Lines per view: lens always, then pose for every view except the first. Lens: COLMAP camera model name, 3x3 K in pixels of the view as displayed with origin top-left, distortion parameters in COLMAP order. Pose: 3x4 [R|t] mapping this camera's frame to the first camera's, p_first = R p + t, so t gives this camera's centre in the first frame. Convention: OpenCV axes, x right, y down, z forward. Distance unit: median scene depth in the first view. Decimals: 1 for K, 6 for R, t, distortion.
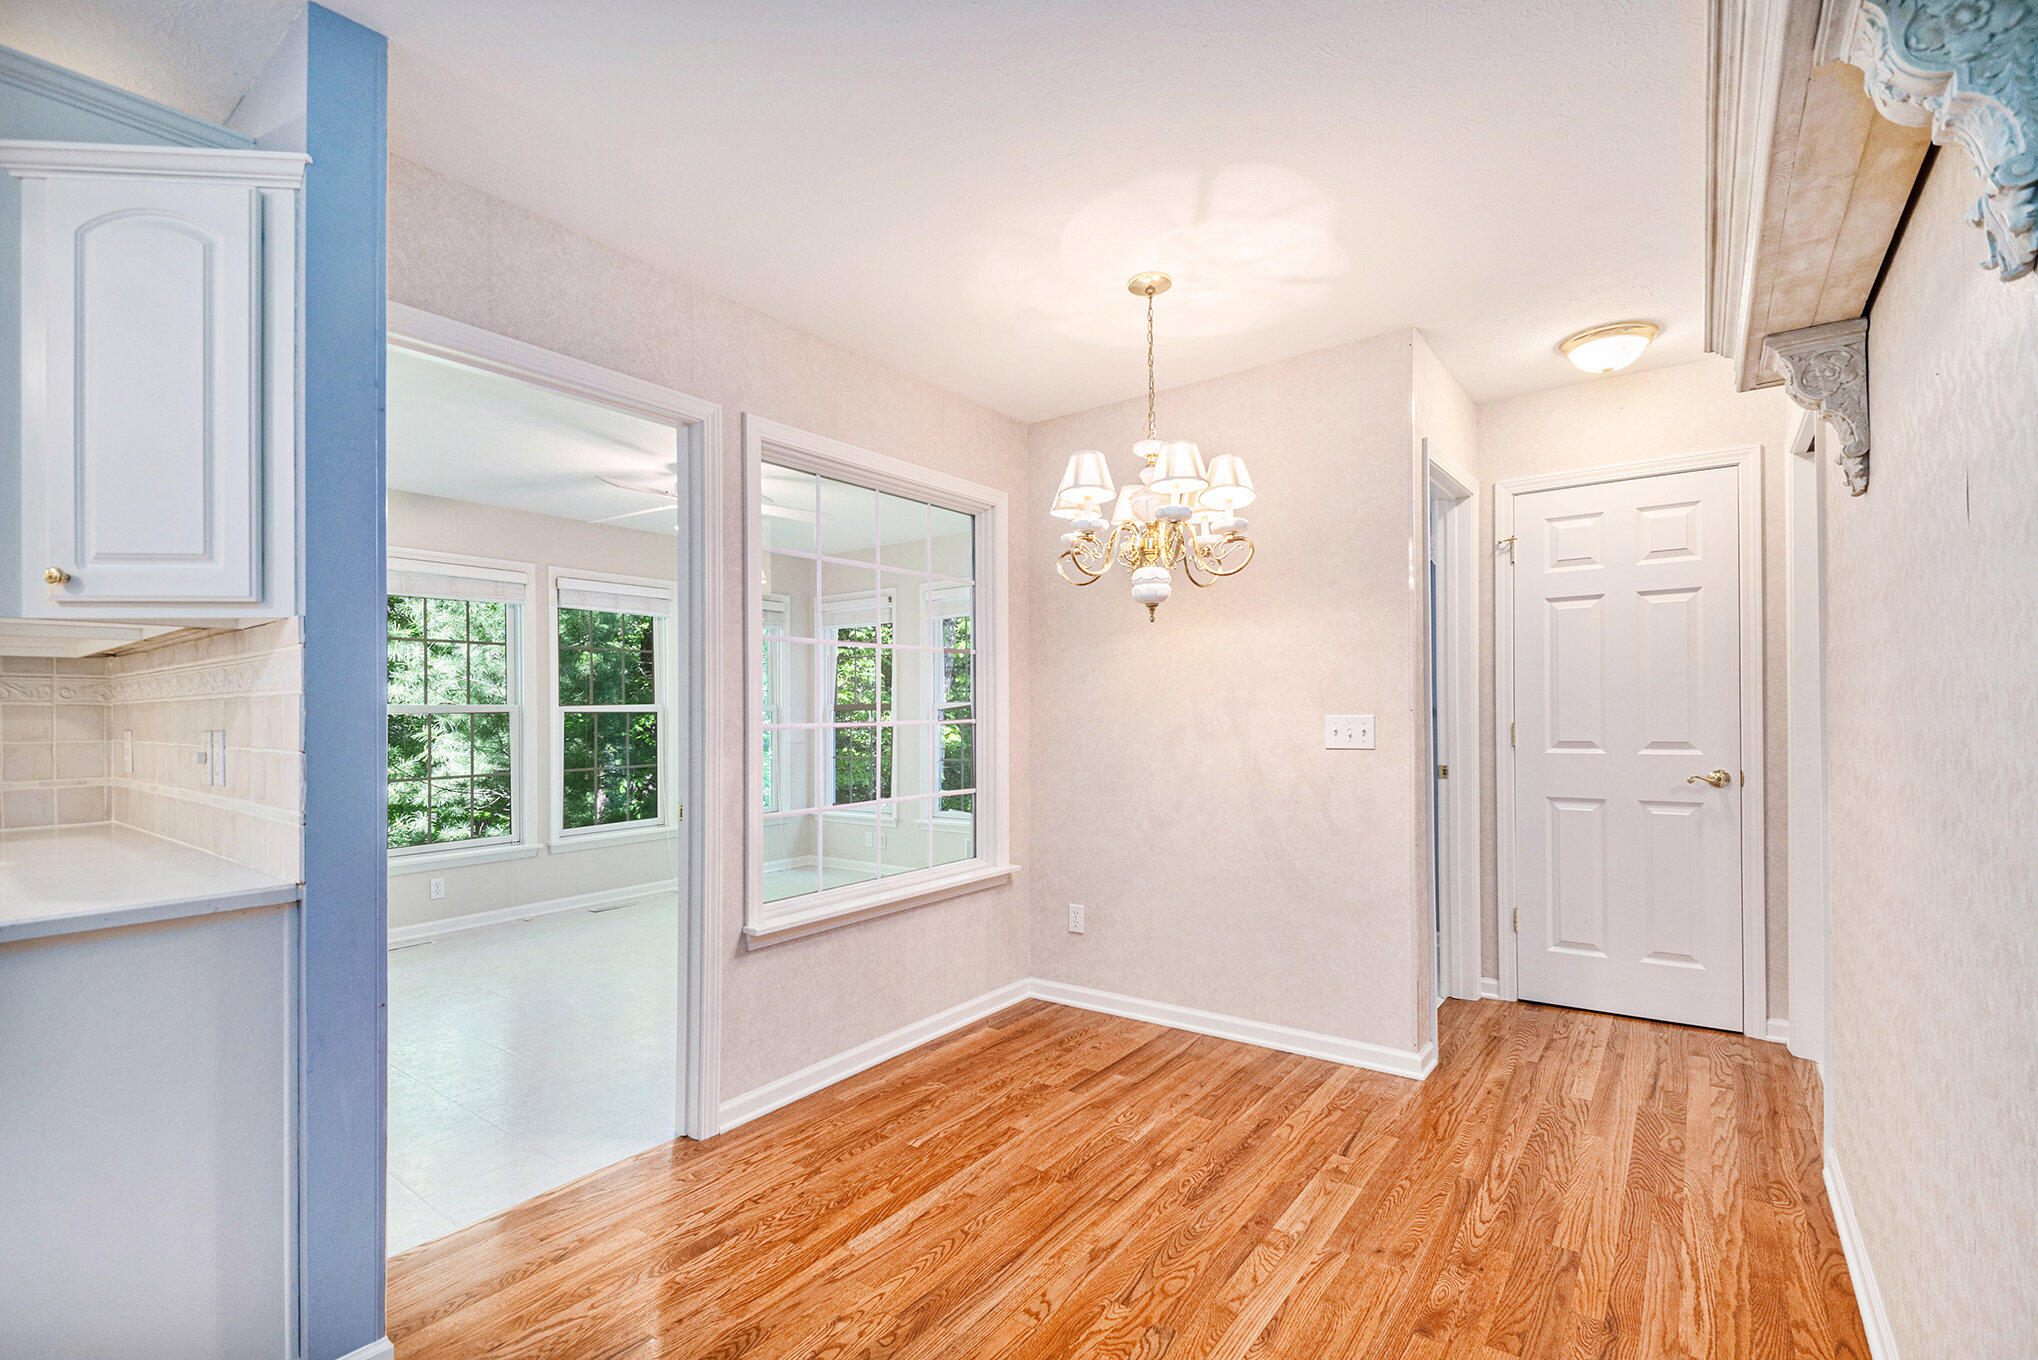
lens RADIAL K [[891.5, 0, 1015.5], [0, 891.5, 709.2], [0, 0, 1]] dist [-0.001124, -0.000169]
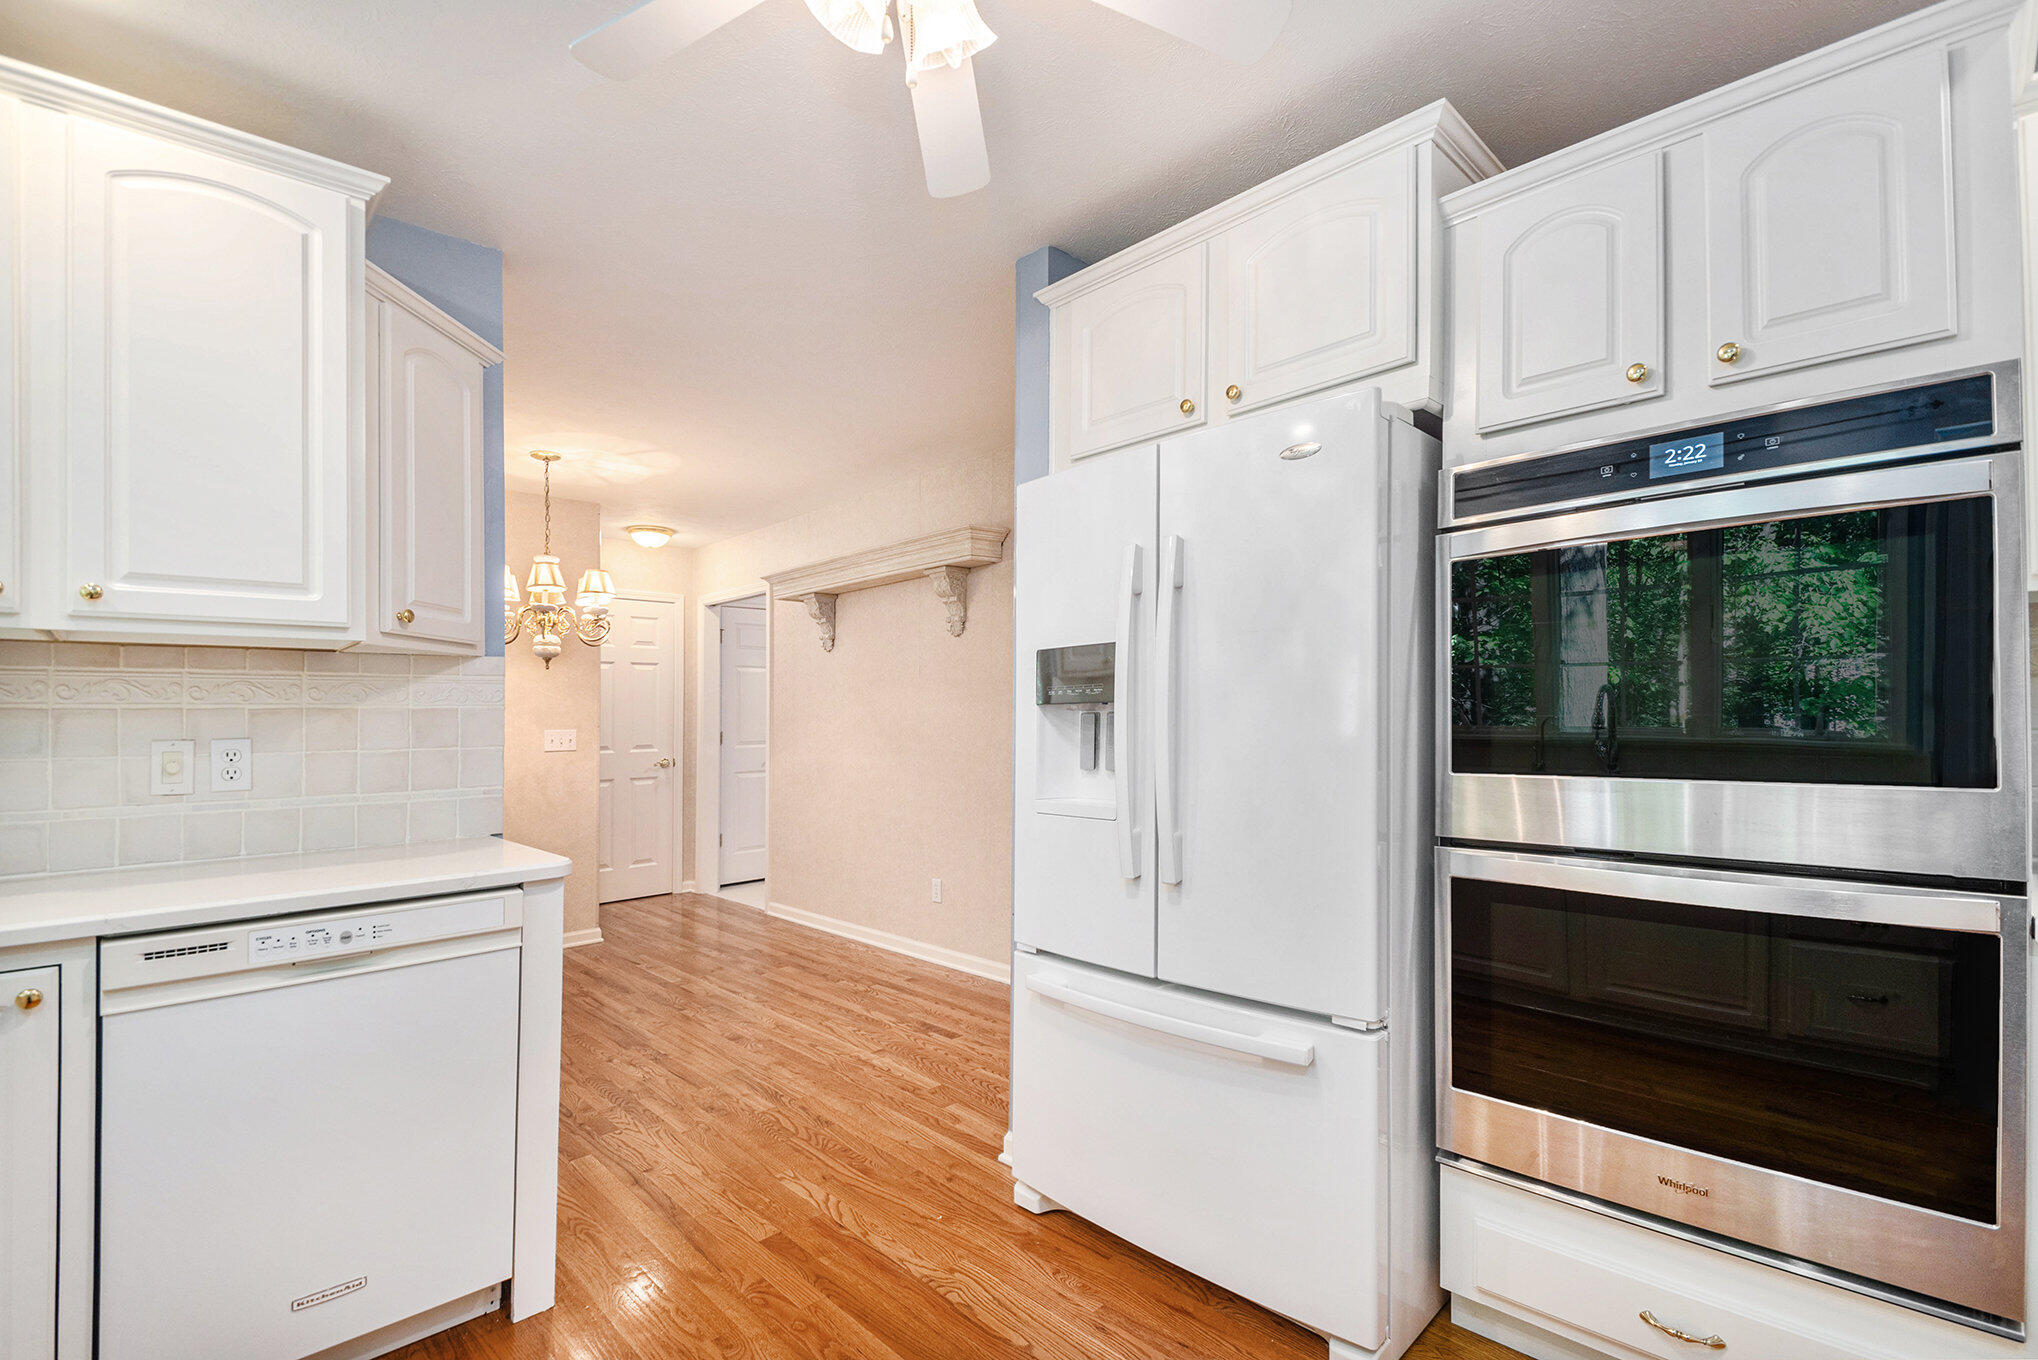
lens RADIAL K [[911.5, 0, 1012.9], [0, 911.5, 718.6], [0, 0, 1]] dist [0.001034, -0.000262]
pose [[0.150737, 0.012716, 0.988492, -1.097908], [0.011274, 0.999830, -0.014581, 0.019060], [-0.988510, 0.013342, 0.150568, -0.049451]]
